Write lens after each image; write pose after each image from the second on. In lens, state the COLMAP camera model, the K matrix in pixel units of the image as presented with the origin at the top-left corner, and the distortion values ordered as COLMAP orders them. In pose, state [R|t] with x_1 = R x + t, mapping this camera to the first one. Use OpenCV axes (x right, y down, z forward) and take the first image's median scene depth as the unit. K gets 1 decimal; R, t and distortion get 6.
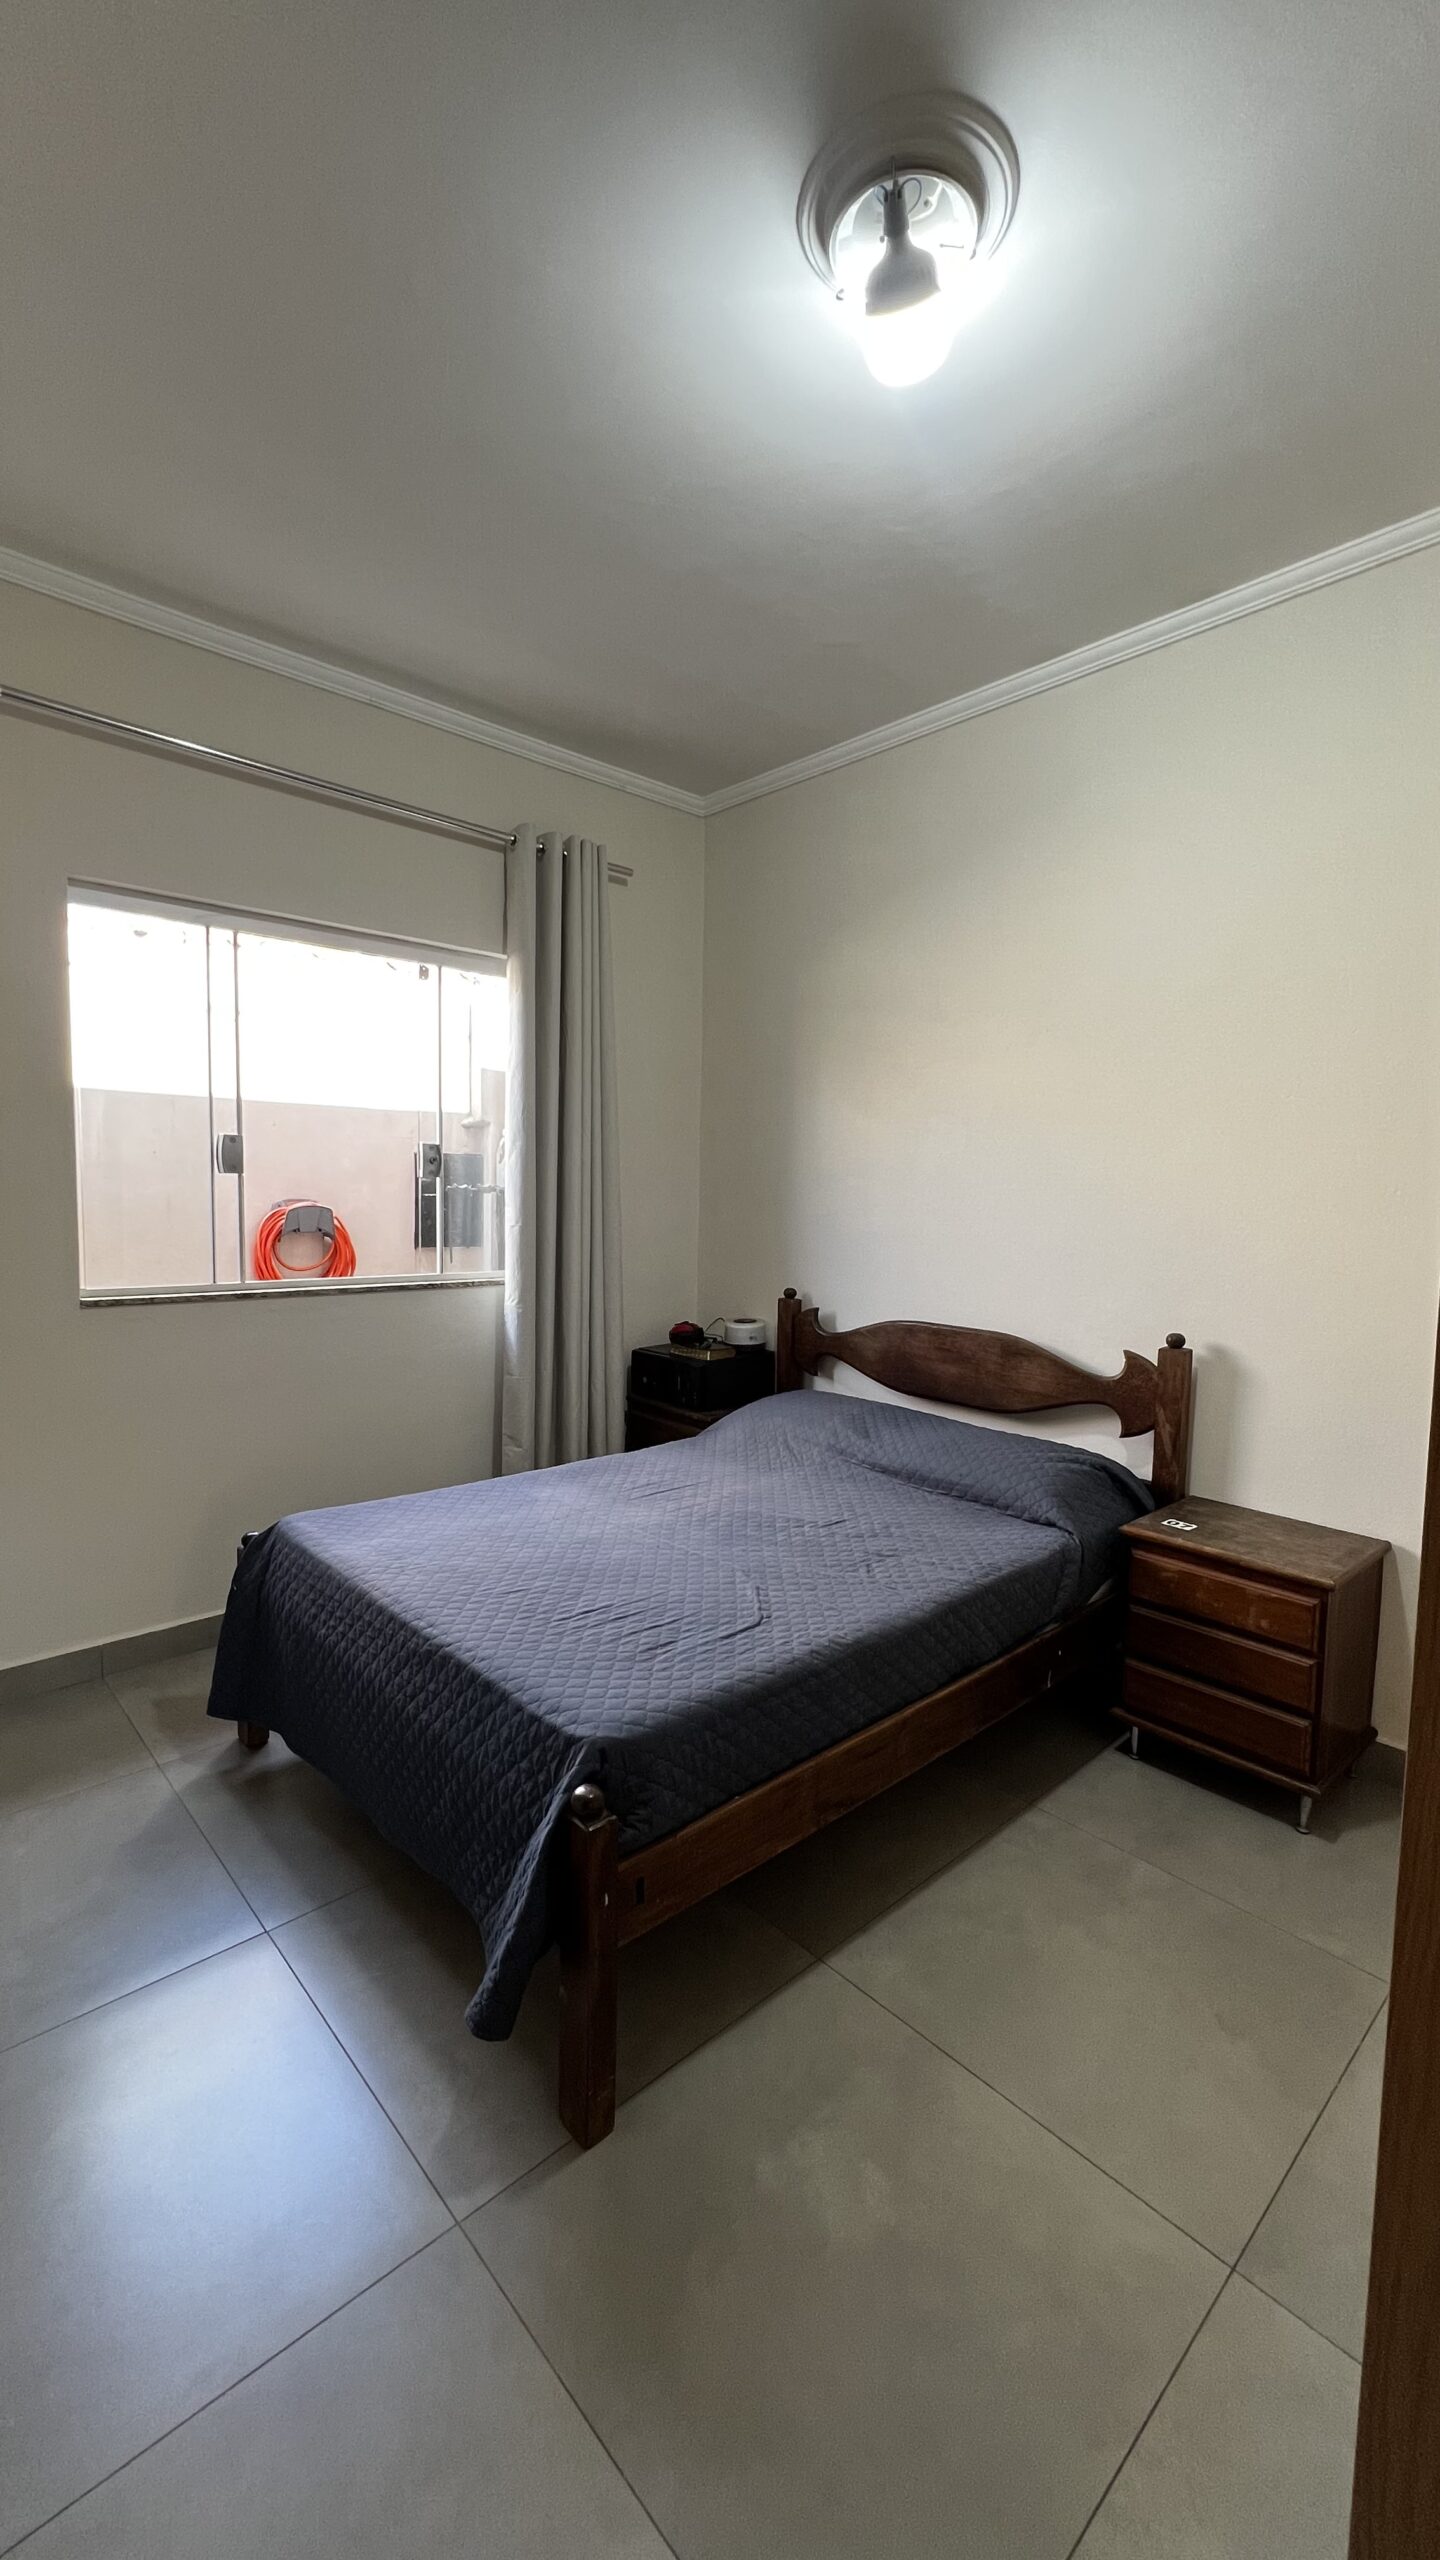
lens RADIAL K [[1028.9, 0, 718.4], [0, 1028.9, 1274.0], [0, 0, 1]] dist [-0.001578, 0.000093]
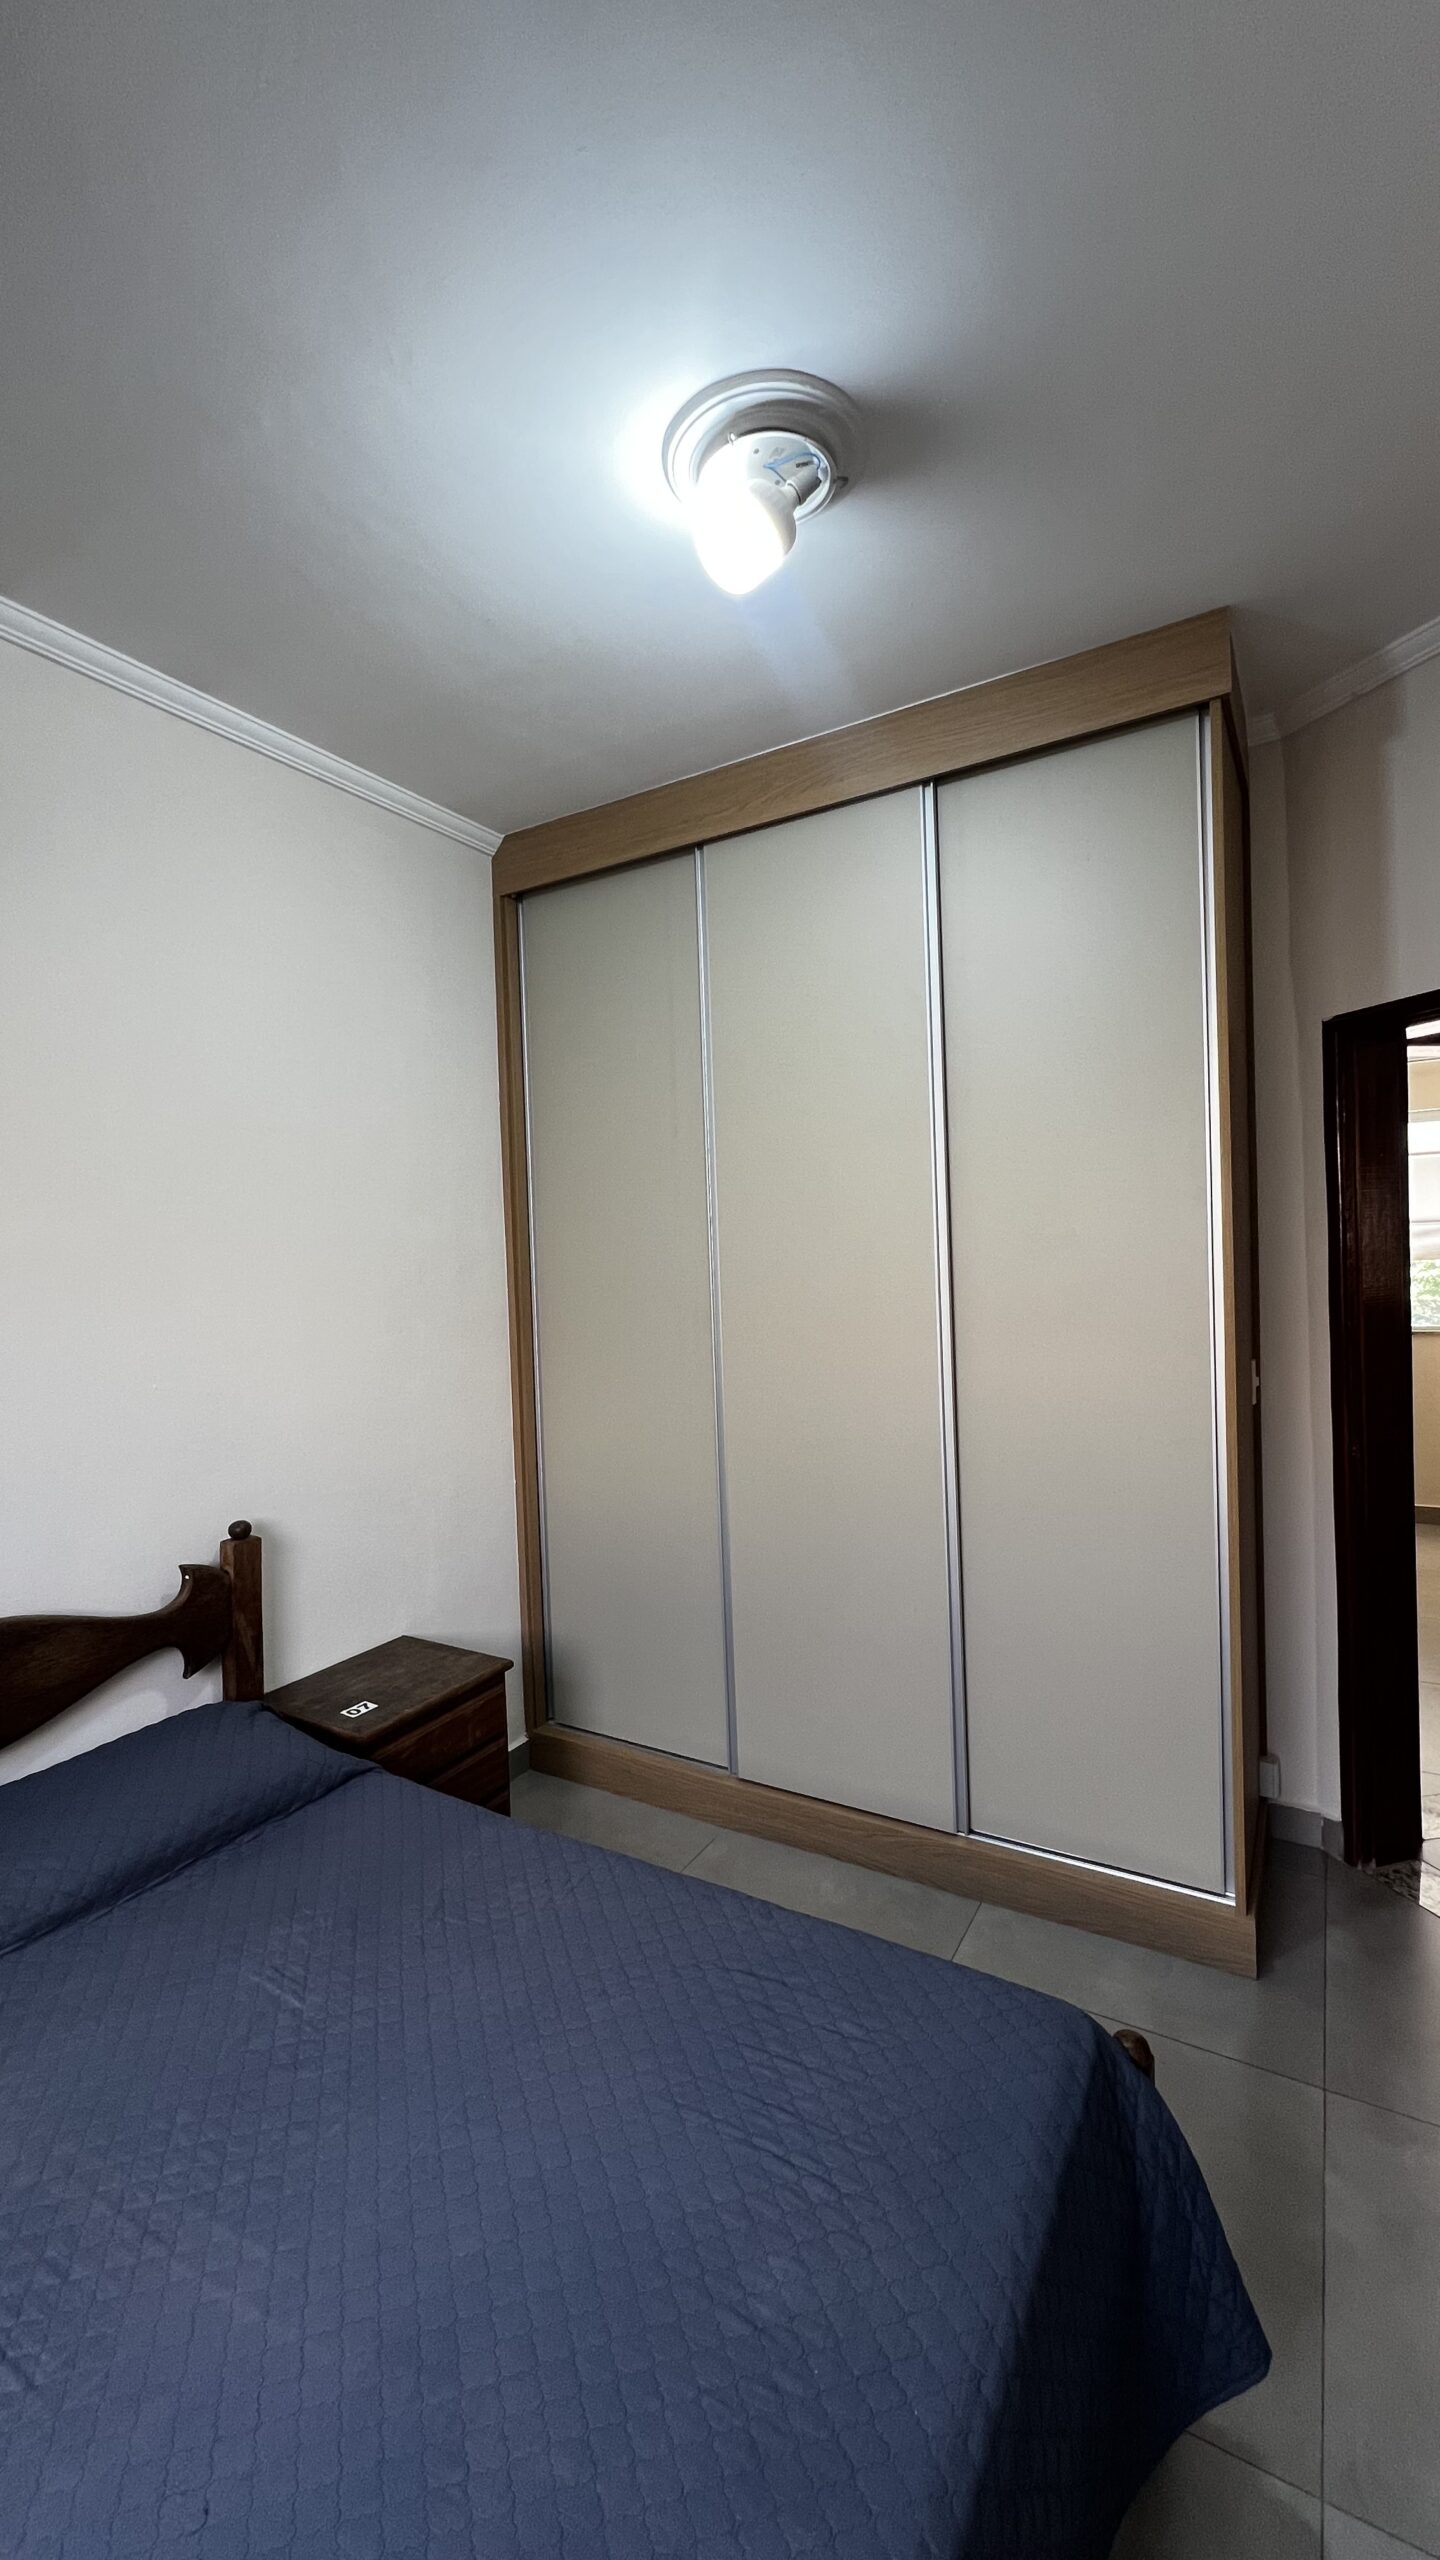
lens RADIAL K [[1028.9, 0, 718.4], [0, 1028.9, 1274.0], [0, 0, 1]] dist [-0.001578, 0.000093]
pose [[-0.274436, -0.031294, 0.961096, -0.485463], [0.108030, 0.992140, 0.063152, -0.158716], [-0.955518, 0.121158, -0.268898, 0.814836]]
